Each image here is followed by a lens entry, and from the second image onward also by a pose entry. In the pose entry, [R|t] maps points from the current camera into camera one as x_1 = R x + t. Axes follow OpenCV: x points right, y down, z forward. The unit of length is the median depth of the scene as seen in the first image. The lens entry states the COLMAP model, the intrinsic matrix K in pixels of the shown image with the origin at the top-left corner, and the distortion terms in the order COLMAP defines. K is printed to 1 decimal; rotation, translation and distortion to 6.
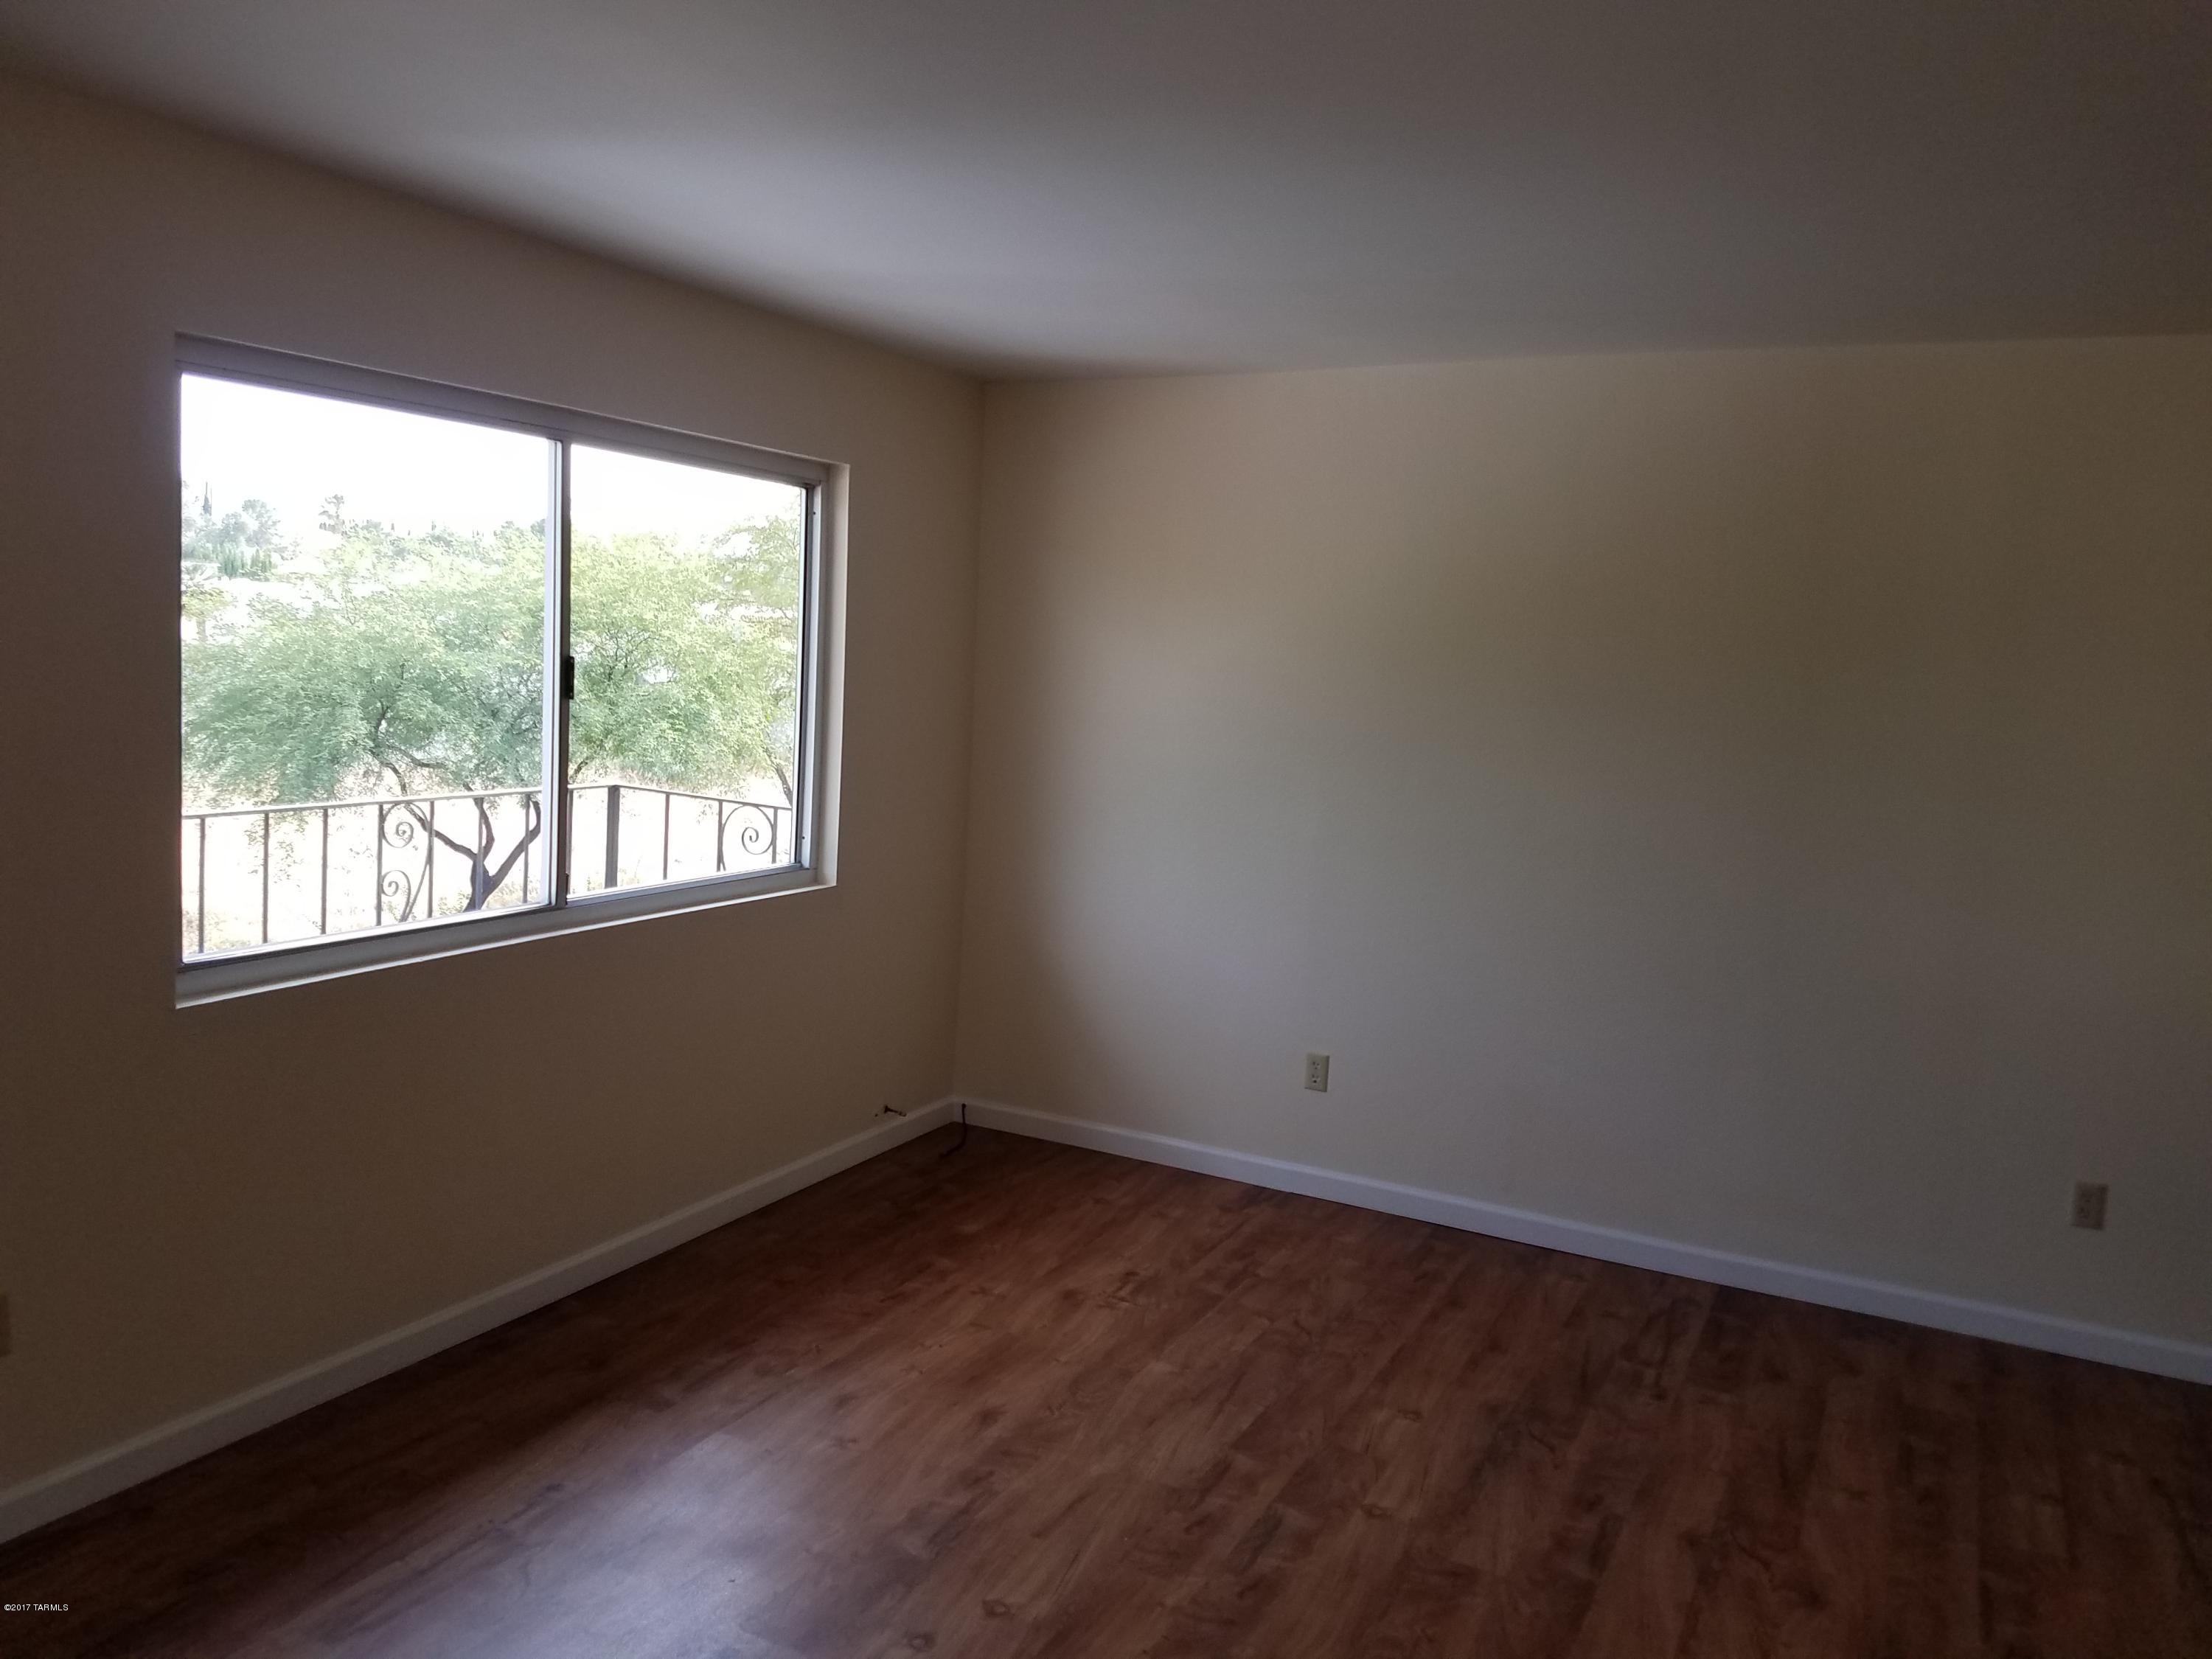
lens RADIAL K [[1697.2, 0, 1090.3], [0, 1697.2, 839.5], [0, 0, 1]] dist [-0.002951, 0.000514]
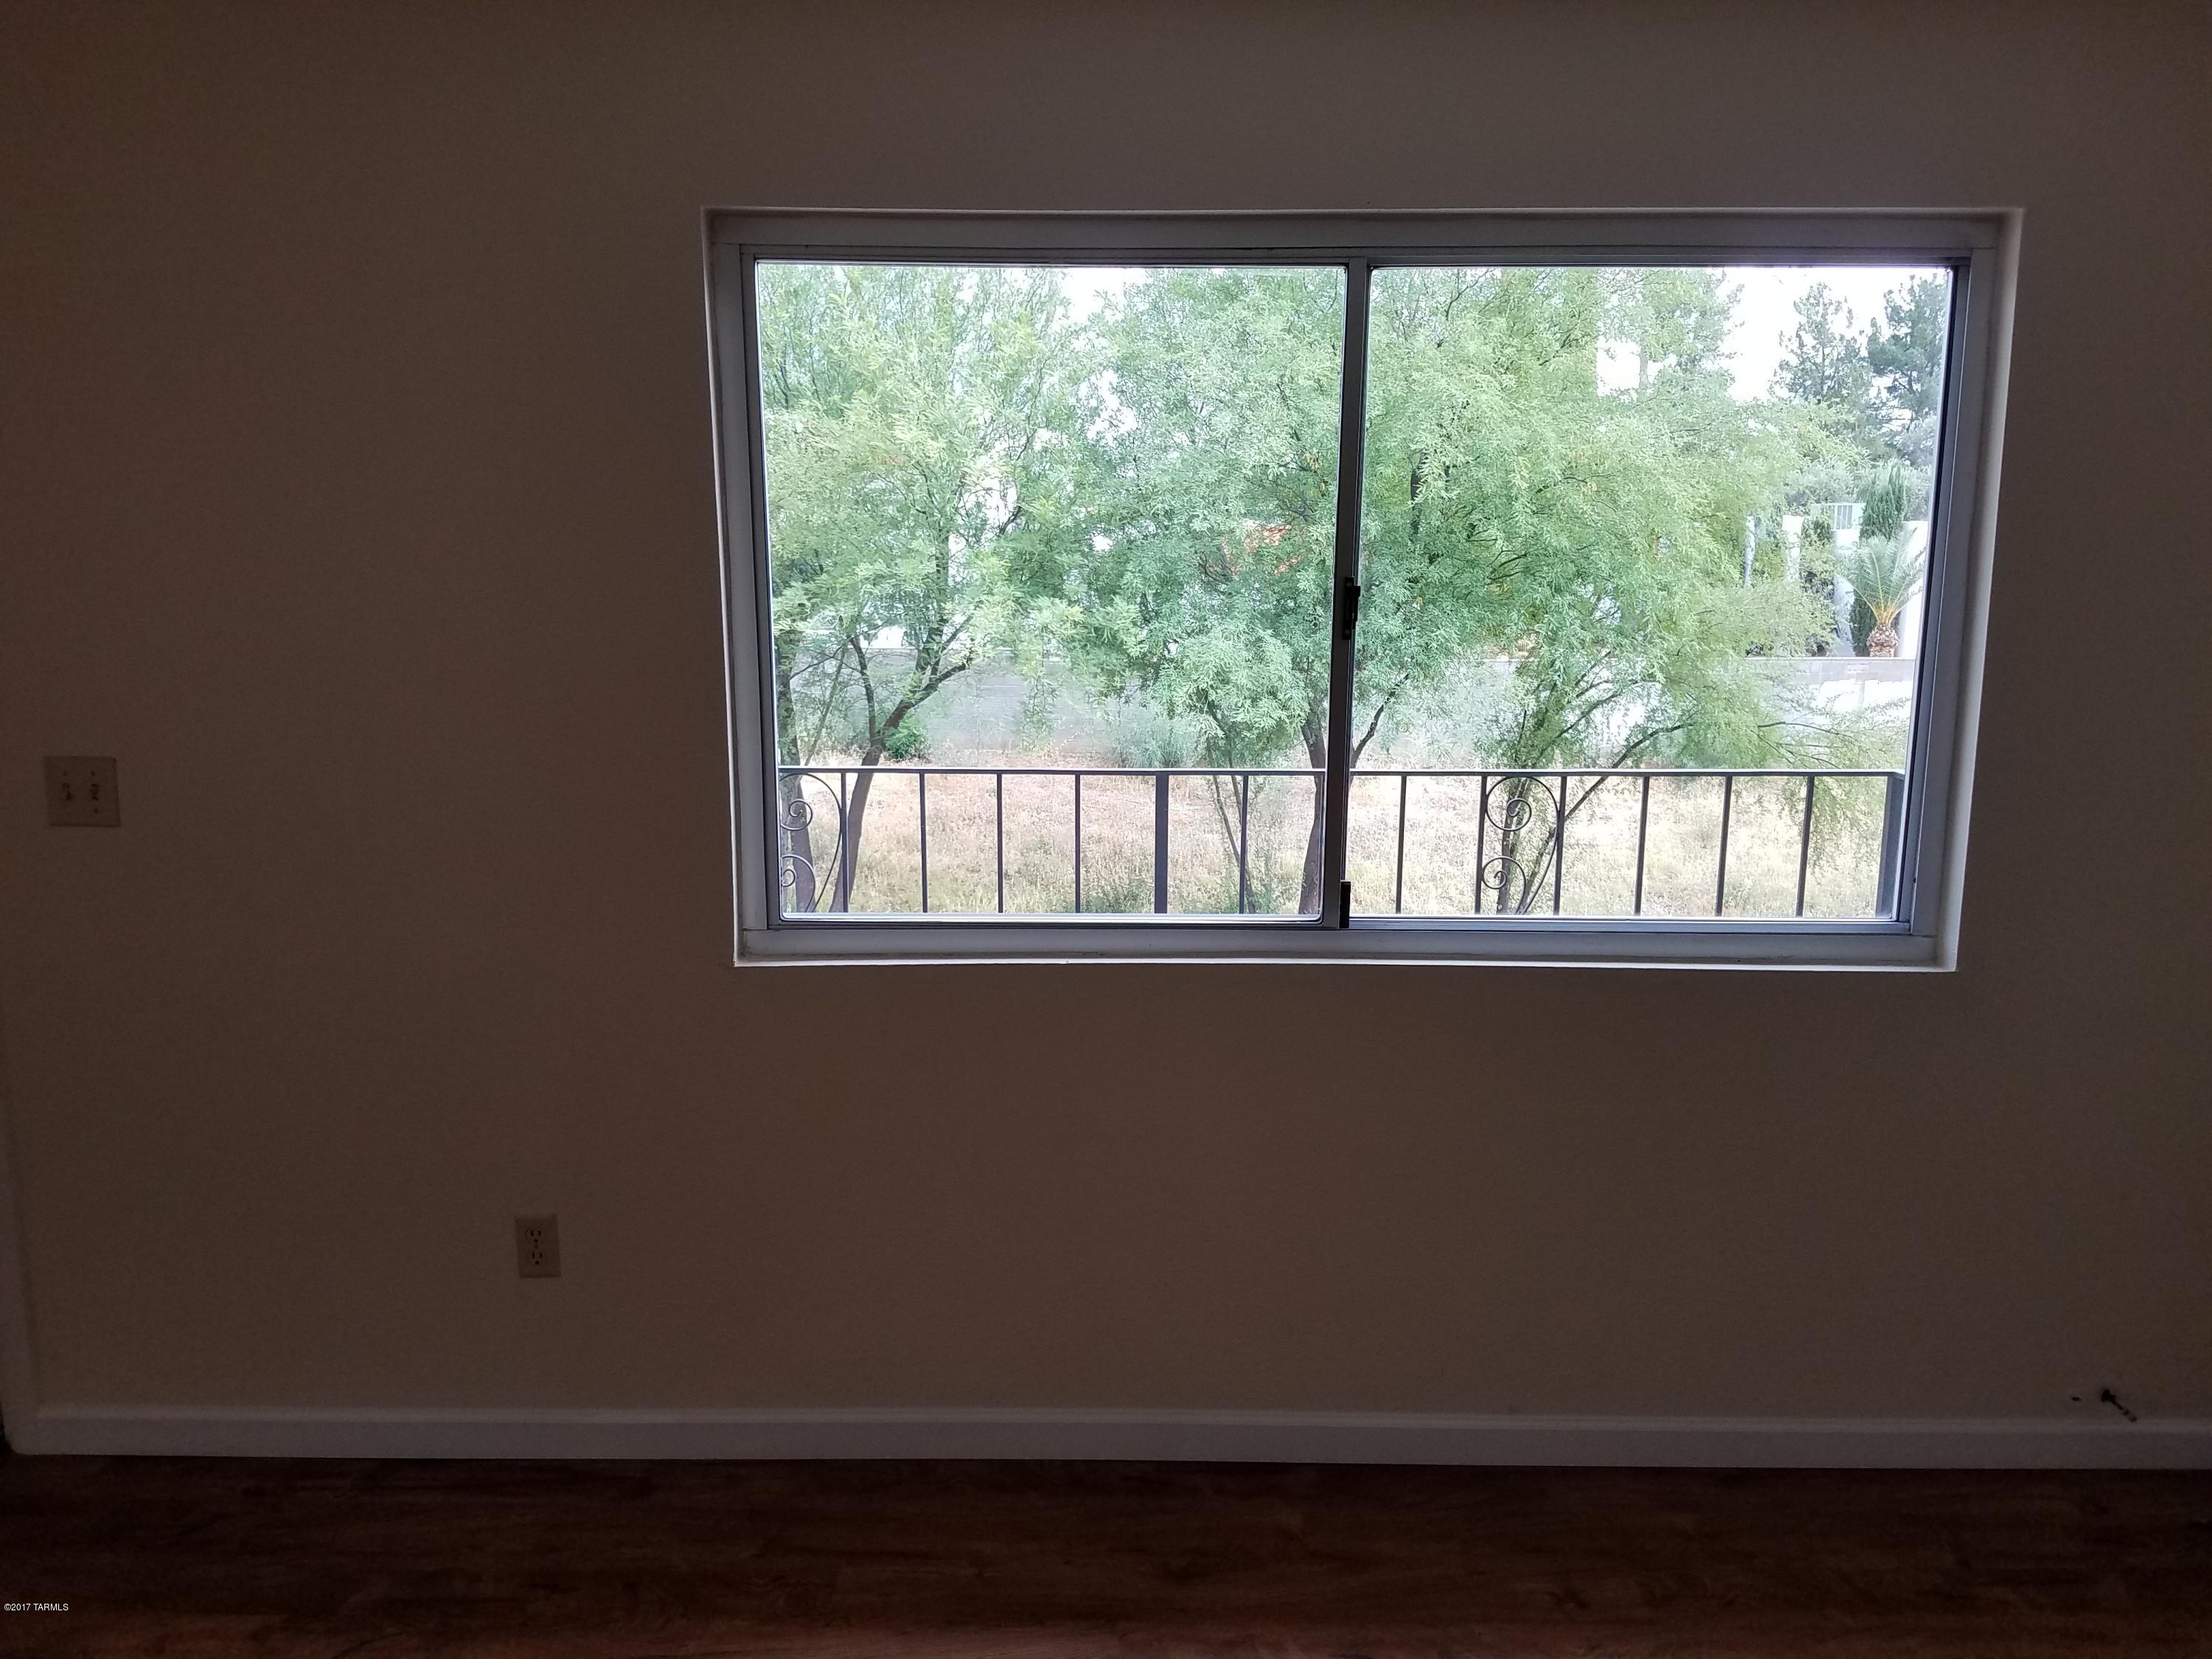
lens RADIAL K [[1695.3, 0, 1106.0], [0, 1695.3, 829.5], [0, 0, 1]] dist [0.116801, -0.122300]
pose [[0.440972, 0.096495, -0.892318, 0.249376], [-0.084654, 0.994243, 0.065682, -0.036193], [0.893520, 0.046574, 0.446602, 0.510606]]
